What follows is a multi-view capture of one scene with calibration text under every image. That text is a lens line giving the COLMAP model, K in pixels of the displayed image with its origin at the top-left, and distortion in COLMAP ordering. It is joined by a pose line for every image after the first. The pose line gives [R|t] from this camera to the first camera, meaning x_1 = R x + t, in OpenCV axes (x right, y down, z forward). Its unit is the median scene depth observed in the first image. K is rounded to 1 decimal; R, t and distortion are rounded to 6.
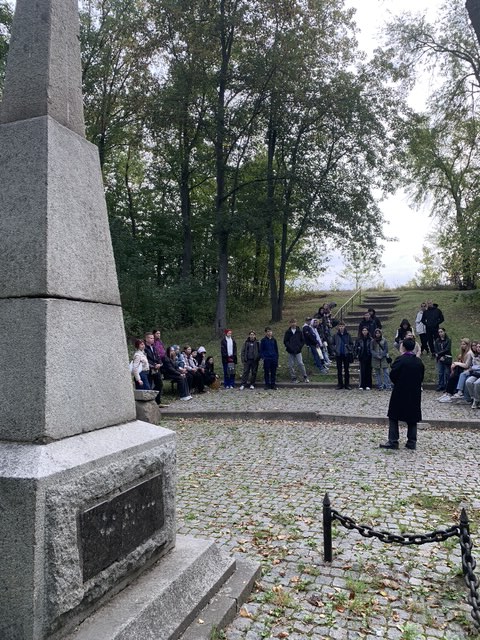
lens RADIAL K [[493.2, 0, 240.0], [0, 493.2, 320.0], [0, 0, 1]] dist [0.036045, -0.041727]
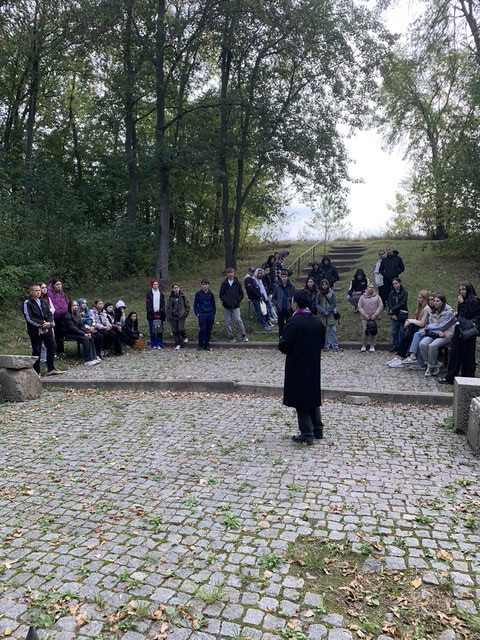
lens RADIAL K [[493.2, 0, 240.0], [0, 493.2, 320.0], [0, 0, 1]] dist [0.036045, -0.041727]
pose [[0.999127, -0.001166, 0.041755, 0.060868], [-0.002758, 0.995588, 0.093794, 0.005103], [-0.041680, -0.093827, 0.994716, 0.099587]]
